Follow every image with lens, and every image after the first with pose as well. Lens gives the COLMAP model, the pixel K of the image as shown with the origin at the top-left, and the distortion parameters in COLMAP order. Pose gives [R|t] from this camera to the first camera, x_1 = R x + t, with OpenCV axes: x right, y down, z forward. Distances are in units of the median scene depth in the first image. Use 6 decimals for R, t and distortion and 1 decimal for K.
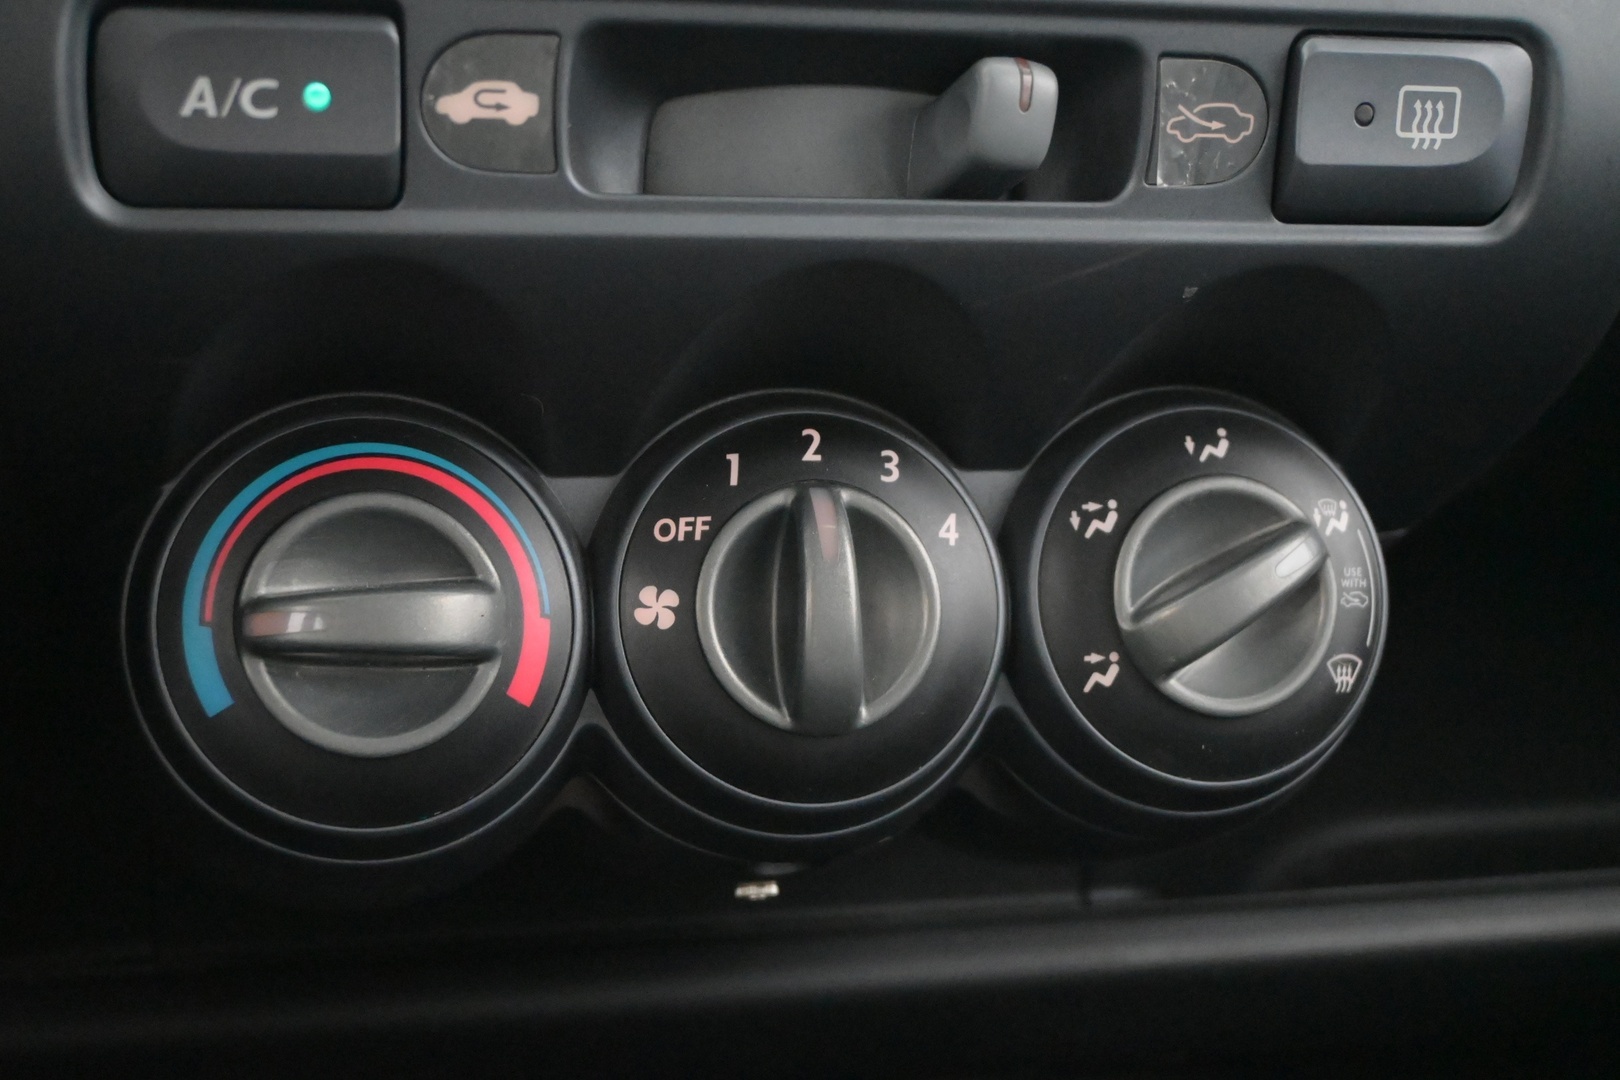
lens RADIAL K [[2149.3, 0, 807.1], [0, 2149.3, 493.1], [0, 0, 1]] dist [0.003229, 0.031055]
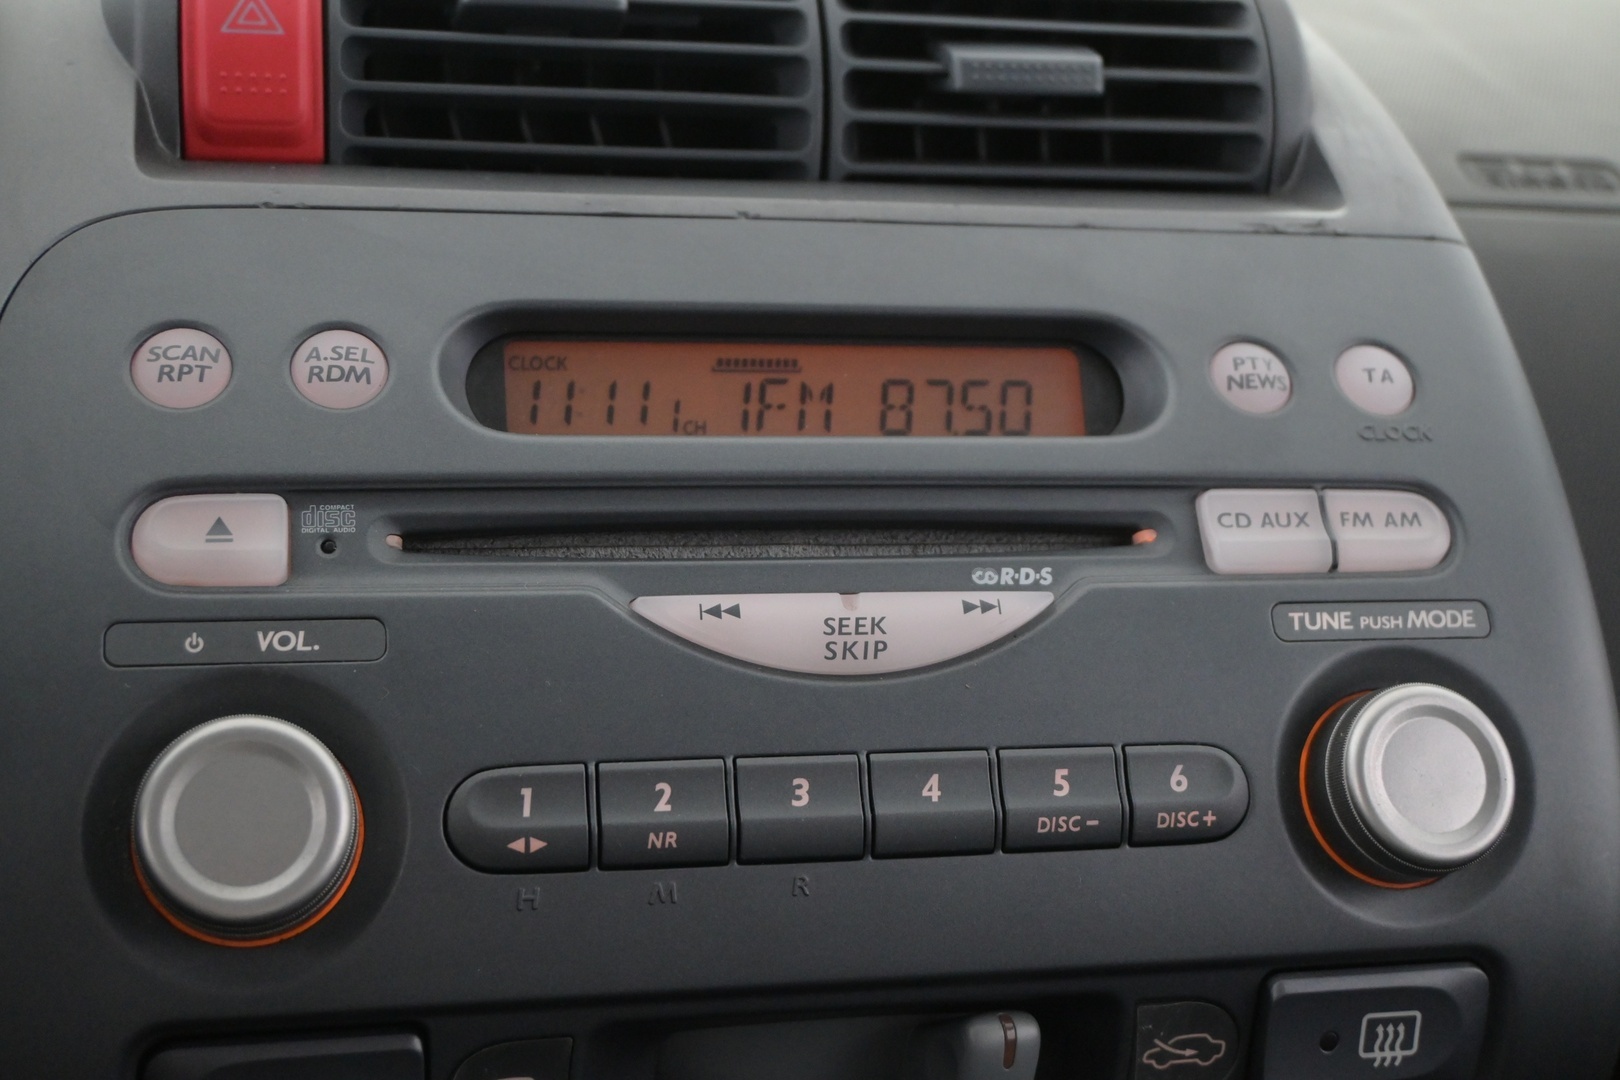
lens RADIAL K [[2133.3, 0, 810.0], [0, 2133.3, 540.0], [0, 0, 1]] dist [0.005060, -0.003560]
pose [[0.999881, 0.013090, -0.008111, 0.007368], [-0.012830, 0.999429, 0.031243, -0.449613], [0.008516, -0.031135, 0.999479, -0.050067]]
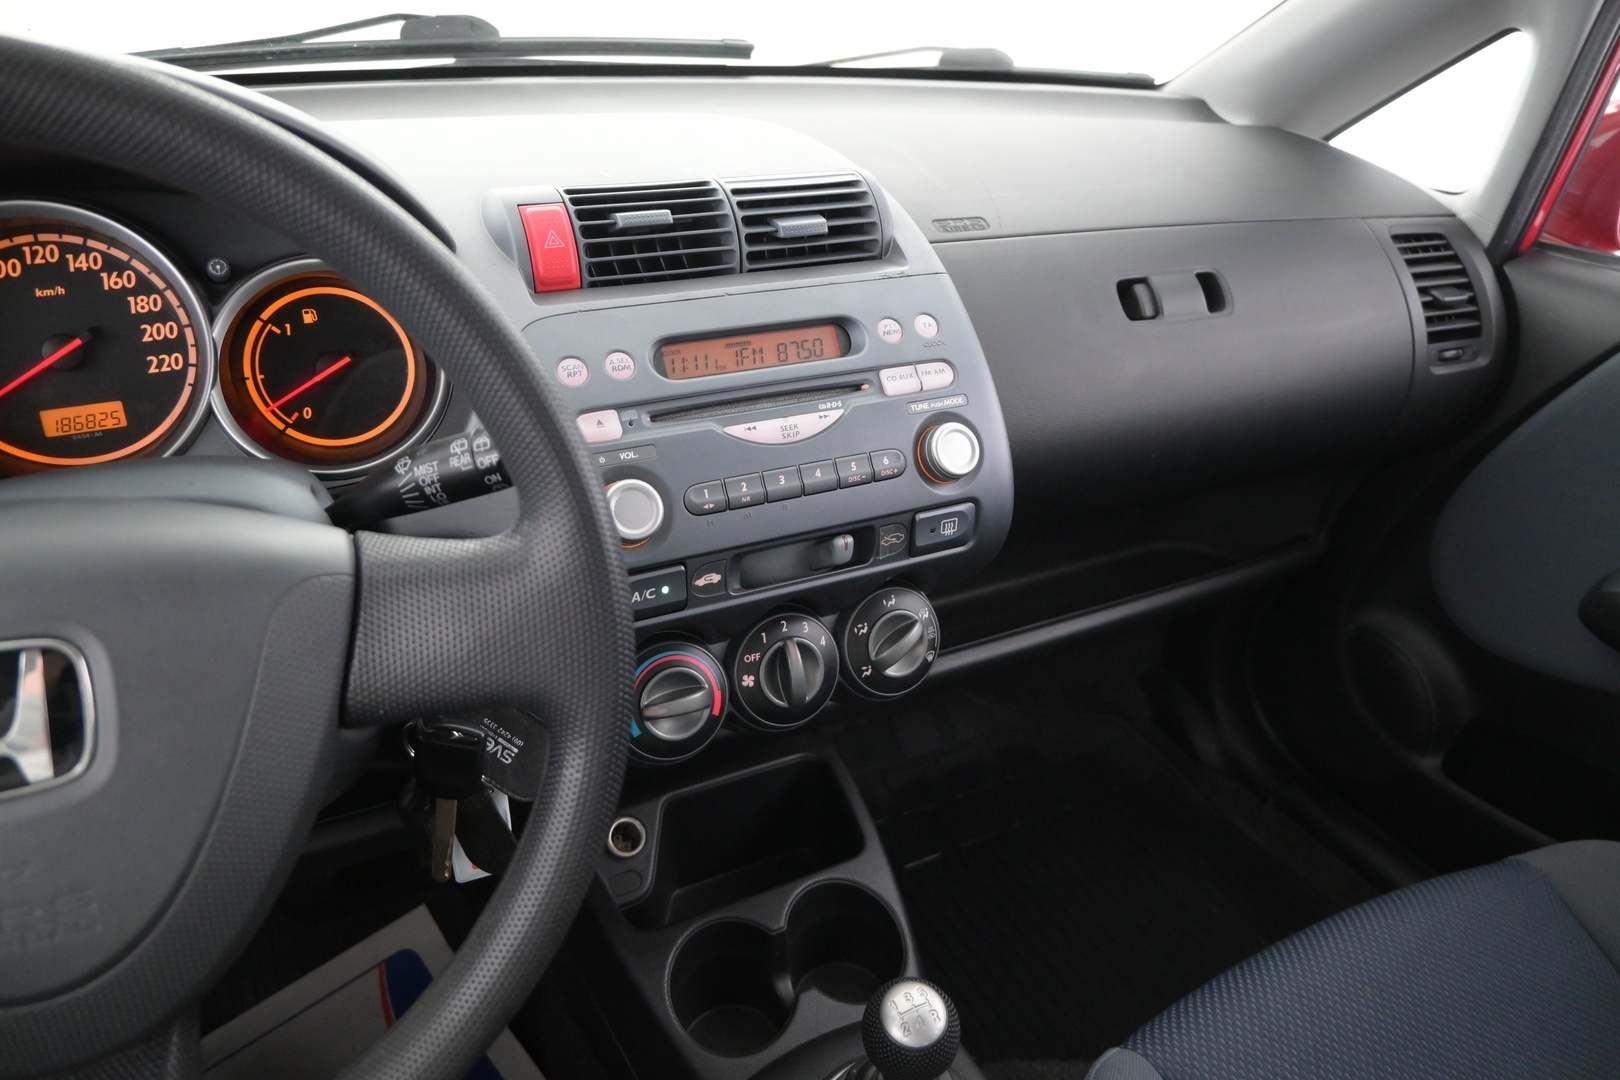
lens RADIAL K [[1126.3, 0, 819.3], [0, 1126.3, 541.4], [0, 0, 1]] dist [-0.002977, 0.000134]
pose [[0.970020, -0.129515, 0.205637, -0.317545], [0.077837, 0.967157, 0.241971, -0.627055], [-0.230221, -0.218710, 0.948243, -0.756009]]
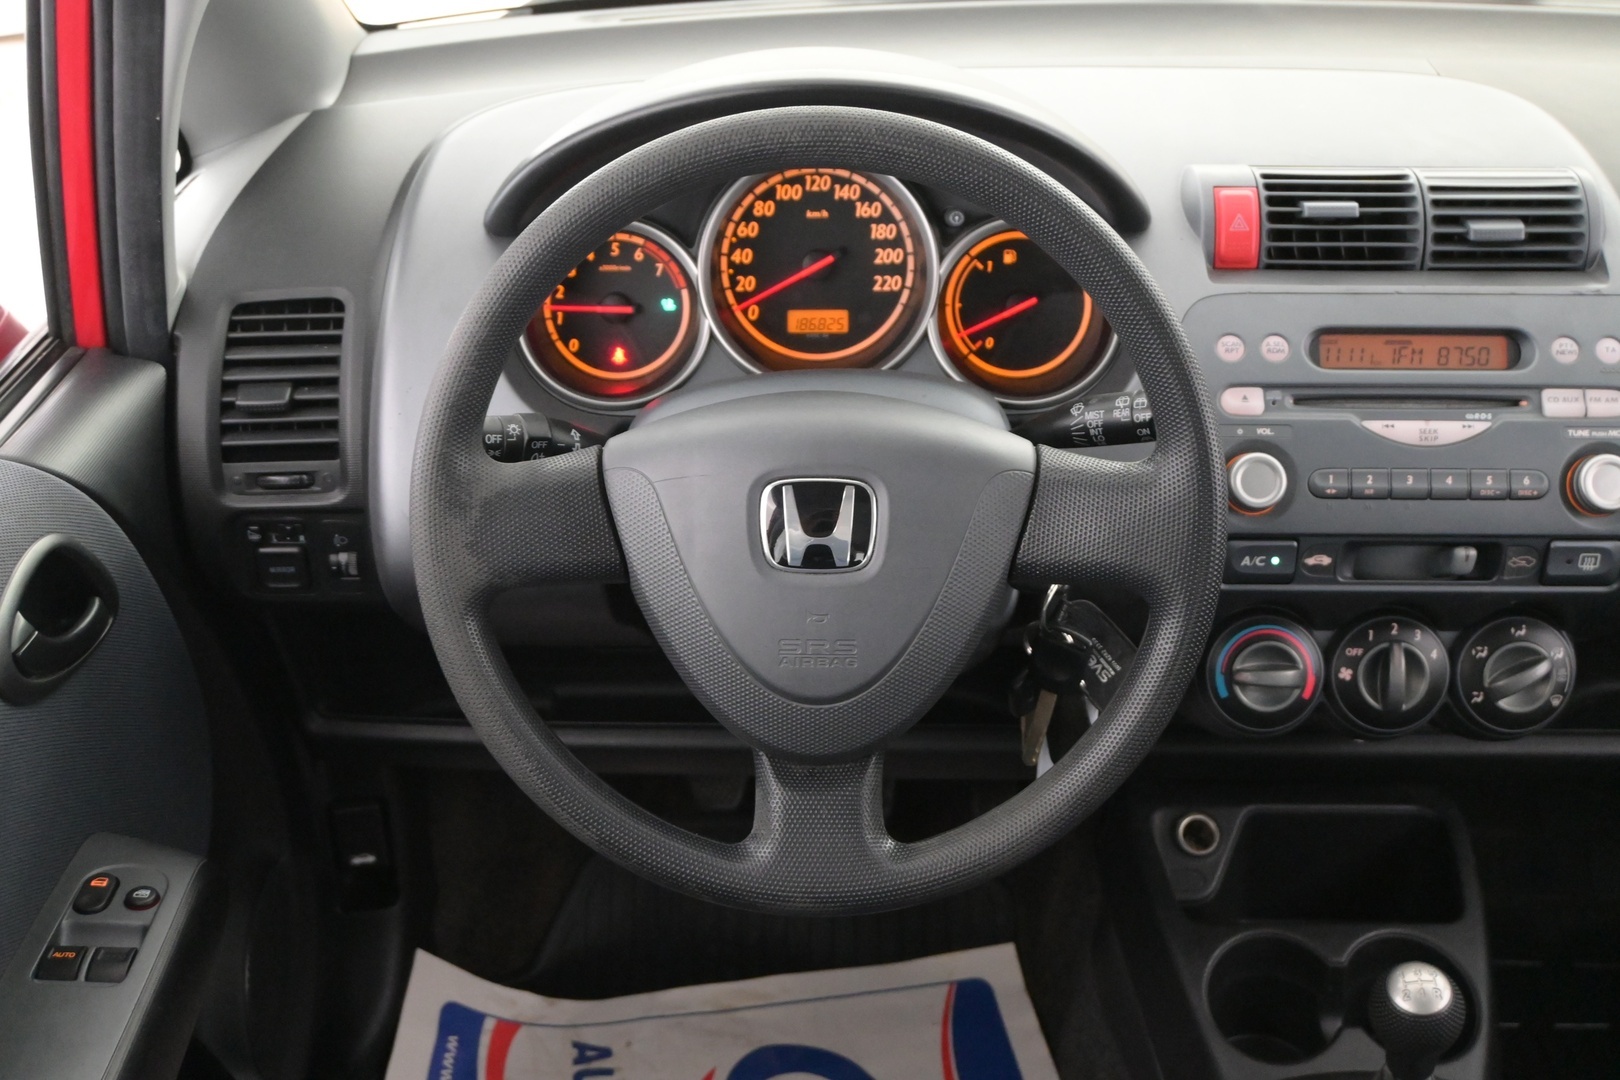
lens RADIAL K [[1991.1, 0, 807.4], [0, 1991.1, 527.3], [0, 0, 1]] dist [-0.010520, 0.058112]
pose [[0.973238, 0.069789, -0.218946, -0.238040], [-0.021976, 0.976669, 0.213624, -0.885091], [0.228747, -0.203096, 0.952065, -2.325560]]
